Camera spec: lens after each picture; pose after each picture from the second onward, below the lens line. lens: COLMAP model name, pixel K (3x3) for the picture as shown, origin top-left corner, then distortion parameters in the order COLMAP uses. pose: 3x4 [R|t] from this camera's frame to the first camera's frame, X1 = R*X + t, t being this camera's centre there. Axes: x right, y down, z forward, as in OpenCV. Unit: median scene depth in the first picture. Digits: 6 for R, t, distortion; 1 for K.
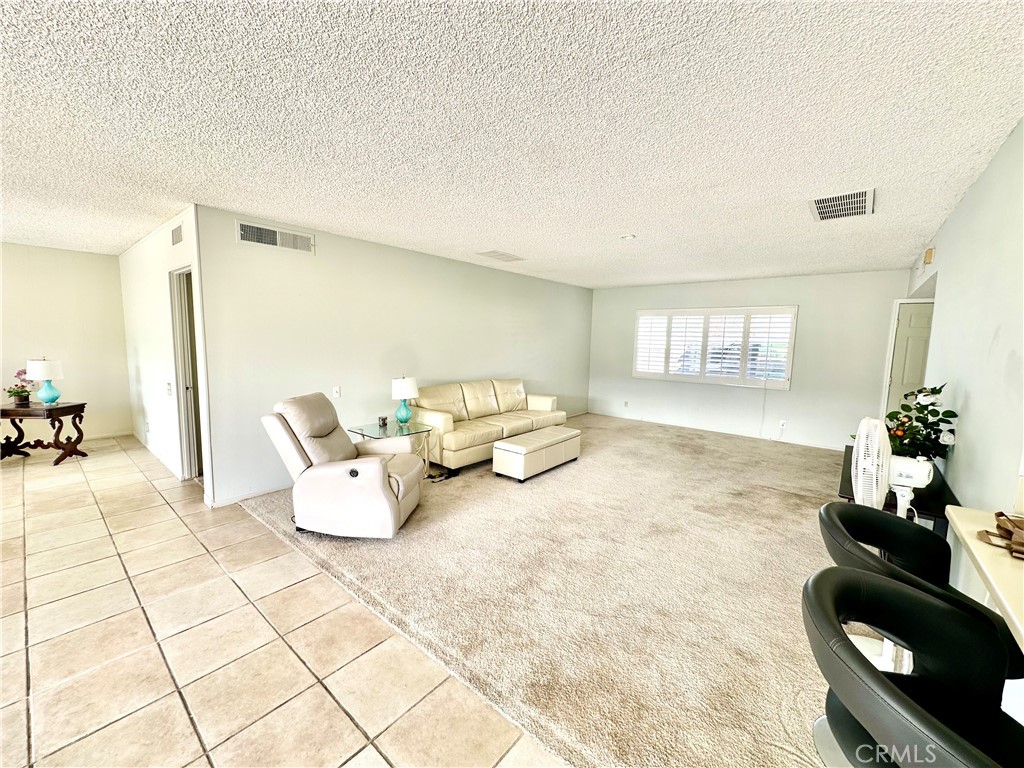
lens RADIAL K [[409.4, 0, 511.9], [0, 409.4, 383.9], [0, 0, 1]] dist [-0.002312, 0.001014]
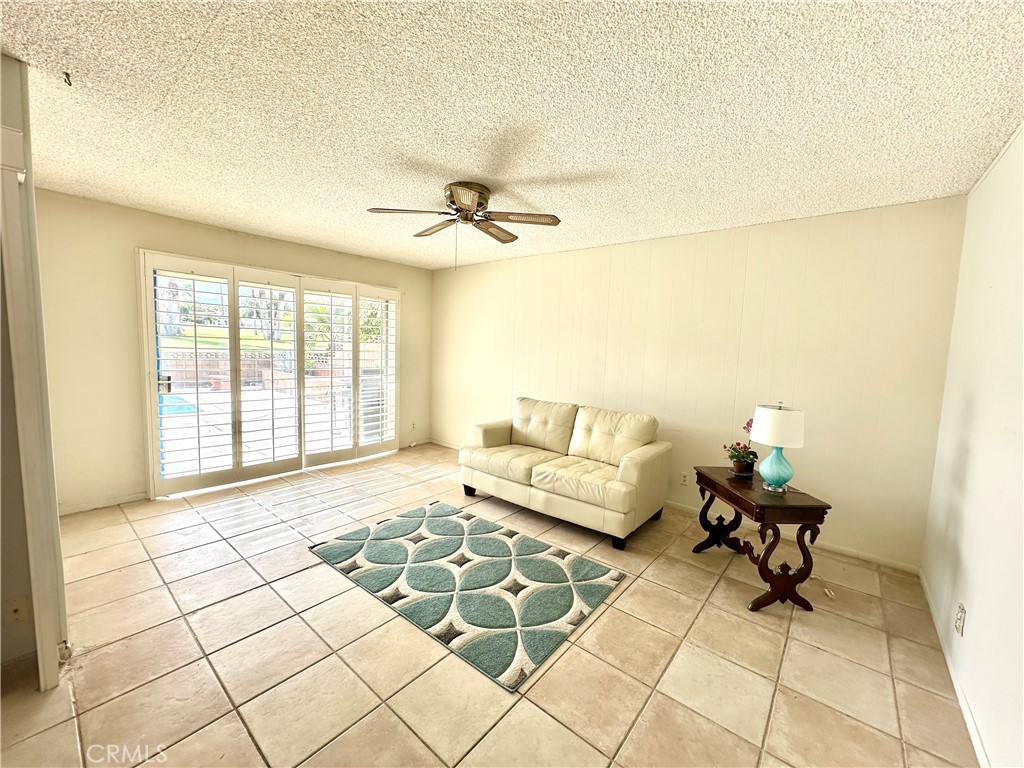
lens RADIAL K [[409.4, 0, 509.6], [0, 409.4, 383.2], [0, 0, 1]] dist [-0.002312, 0.001014]
pose [[0.005634, 0.070192, -0.997518, -0.594561], [-0.142929, 0.987348, 0.068669, -0.074583], [0.989717, 0.142188, 0.015595, 0.618743]]
